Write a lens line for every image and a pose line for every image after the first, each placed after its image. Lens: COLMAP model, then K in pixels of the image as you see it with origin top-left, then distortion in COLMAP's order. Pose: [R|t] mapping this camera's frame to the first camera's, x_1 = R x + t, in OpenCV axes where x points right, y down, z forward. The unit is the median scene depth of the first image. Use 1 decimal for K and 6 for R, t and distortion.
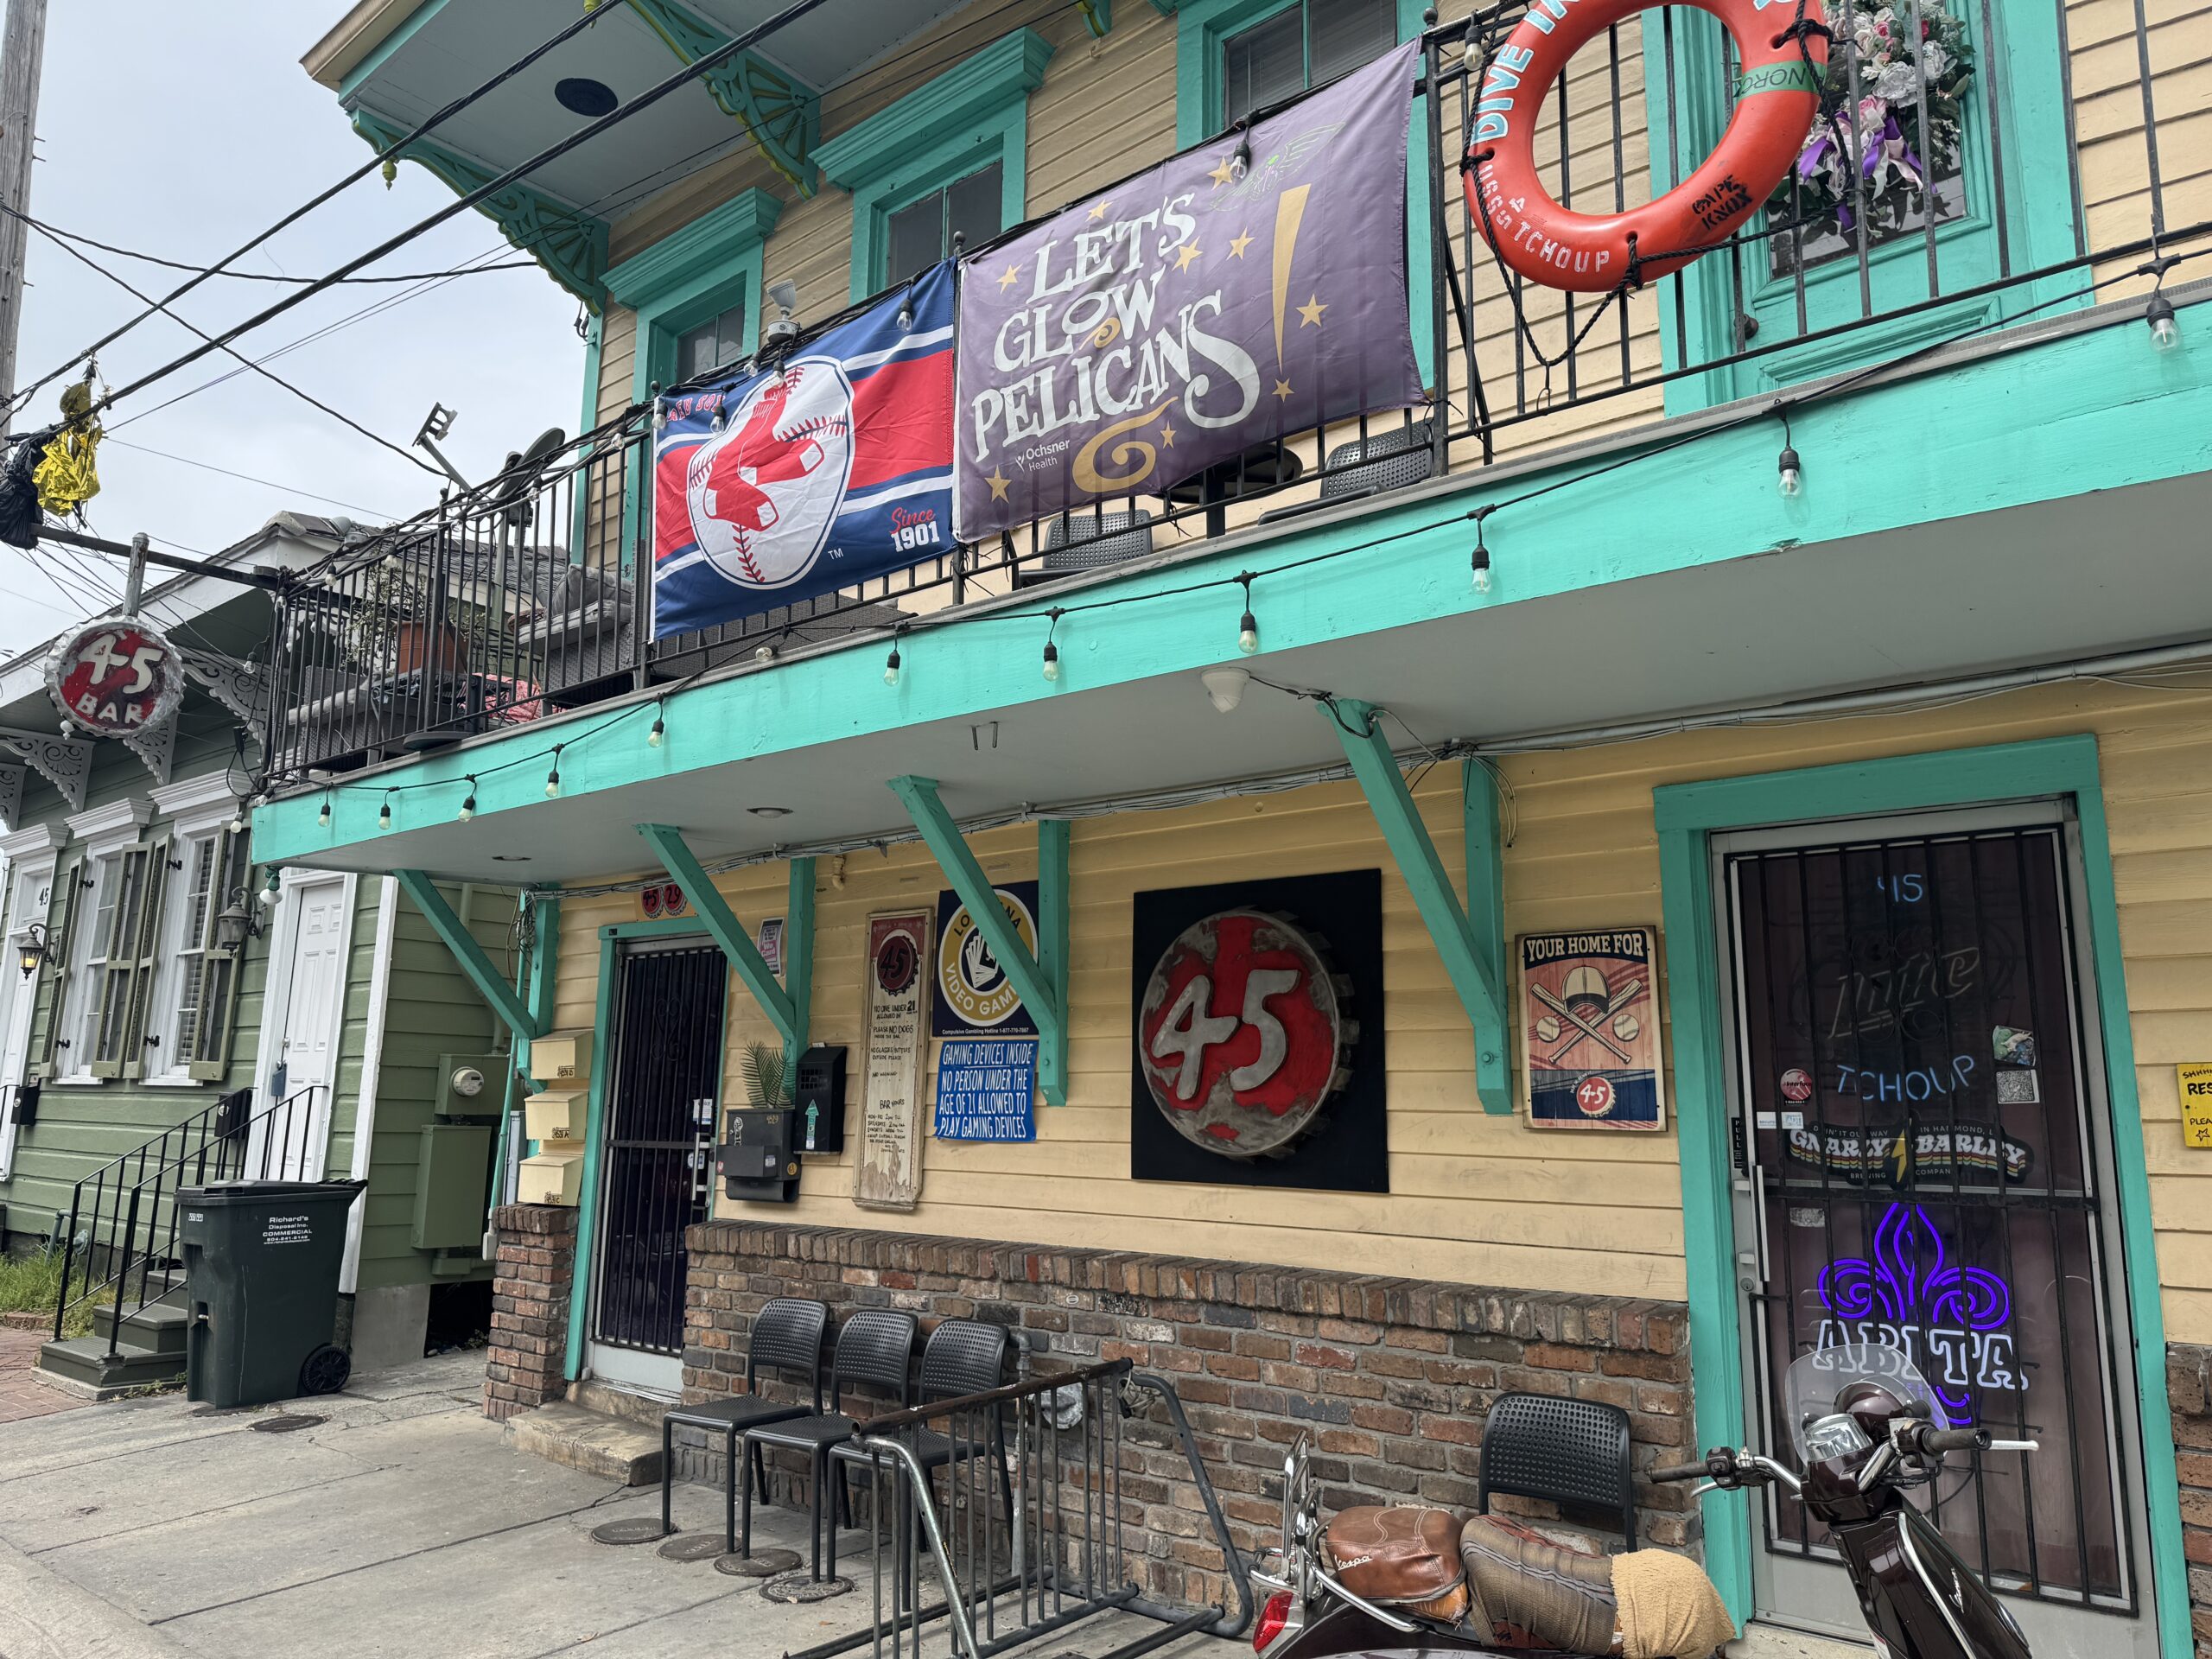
lens RADIAL K [[1569.7, 0, 1162.6], [0, 1569.7, 827.5], [0, 0, 1]] dist [0.047033, -0.007133]
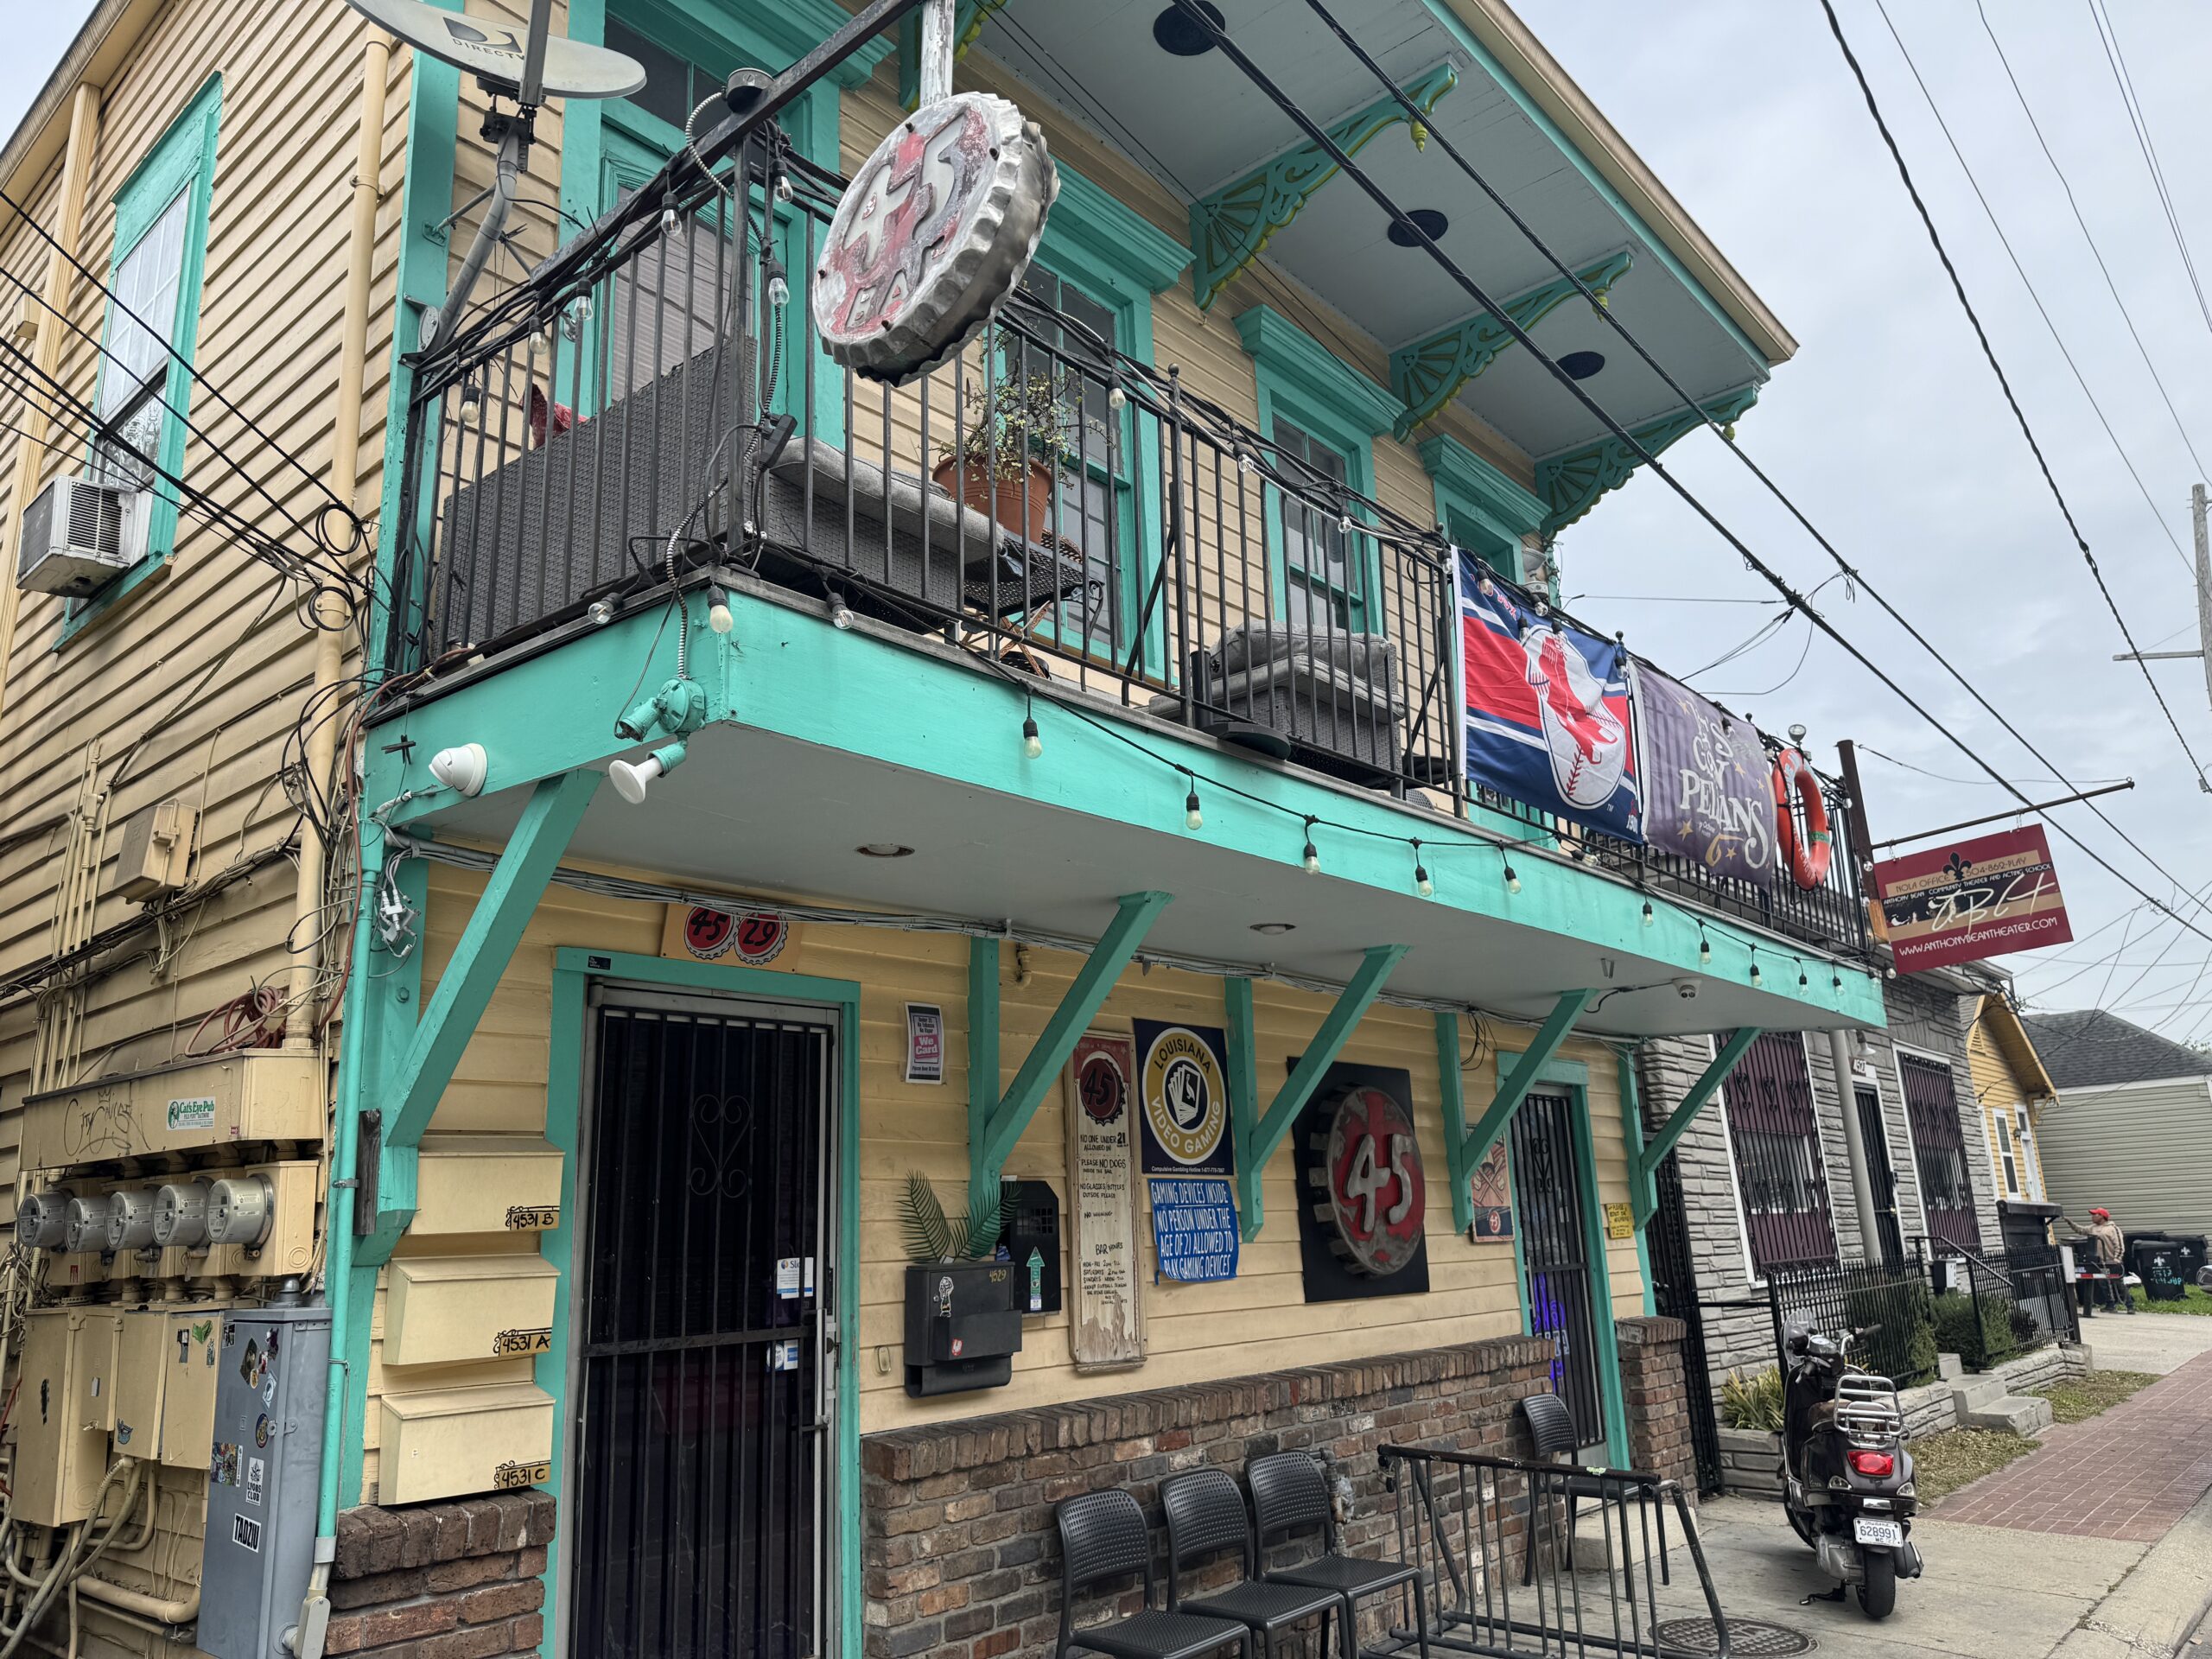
lens RADIAL K [[1587.1, 0, 1060.6], [0, 1587.1, 814.2], [0, 0, 1]] dist [0.065333, -0.086822]
pose [[0.049721, 0.240075, 0.969480, -1.134128], [-0.145162, 0.962111, -0.230805, 0.154129], [-0.988158, -0.129256, 0.082686, 1.002604]]
